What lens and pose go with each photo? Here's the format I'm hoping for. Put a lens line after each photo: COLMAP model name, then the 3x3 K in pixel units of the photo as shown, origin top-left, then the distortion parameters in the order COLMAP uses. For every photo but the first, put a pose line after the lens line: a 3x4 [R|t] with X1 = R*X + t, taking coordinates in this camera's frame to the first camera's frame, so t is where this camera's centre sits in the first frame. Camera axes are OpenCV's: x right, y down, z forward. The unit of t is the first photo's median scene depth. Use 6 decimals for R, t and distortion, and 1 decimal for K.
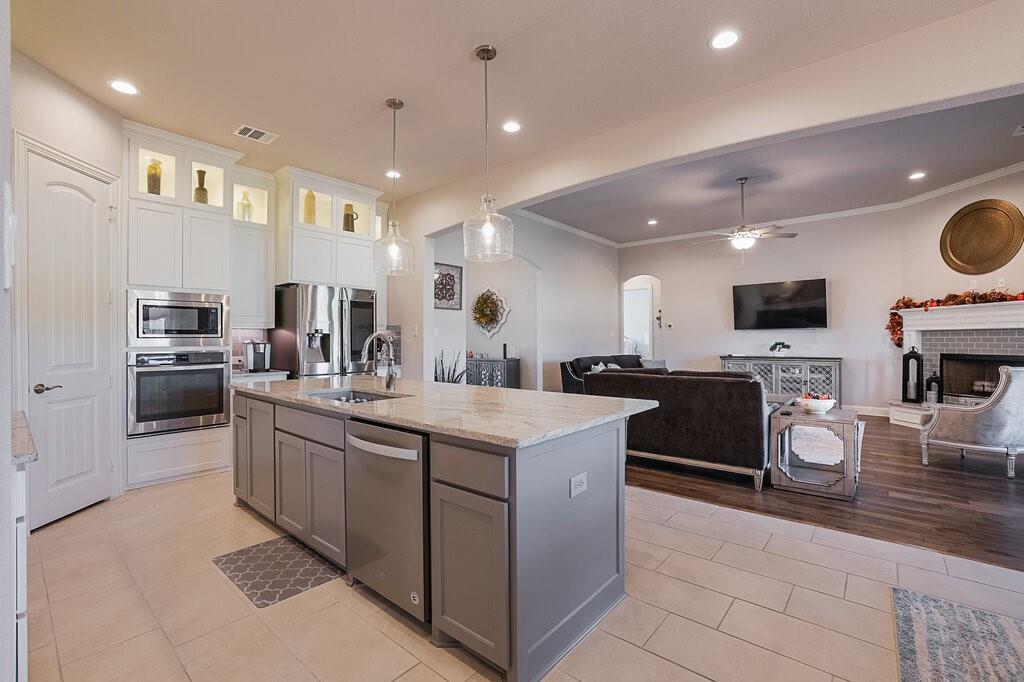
lens RADIAL K [[441.7, 0, 523.3], [0, 441.7, 334.8], [0, 0, 1]] dist [-0.052117, 0.014028]
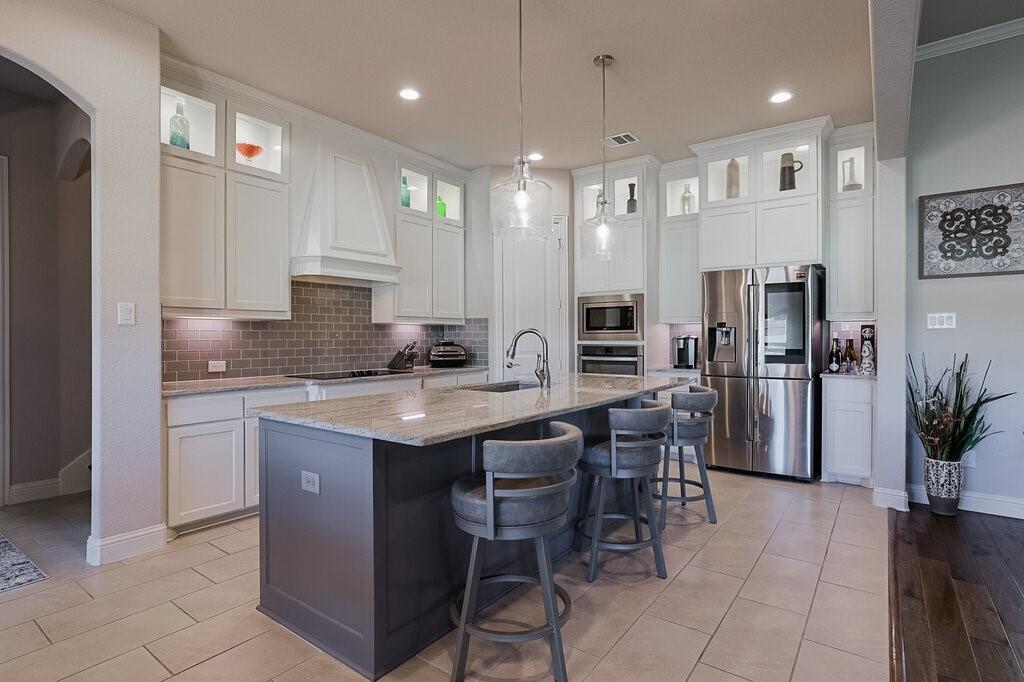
lens RADIAL K [[521.5, 0, 531.8], [0, 521.5, 333.2], [0, 0, 1]] dist [0.004951, 0.001235]
pose [[0.080327, -0.006841, -0.996745, 0.580815], [0.009221, 0.999939, -0.006120, 0.012491], [0.996726, -0.008699, 0.080385, 0.622011]]
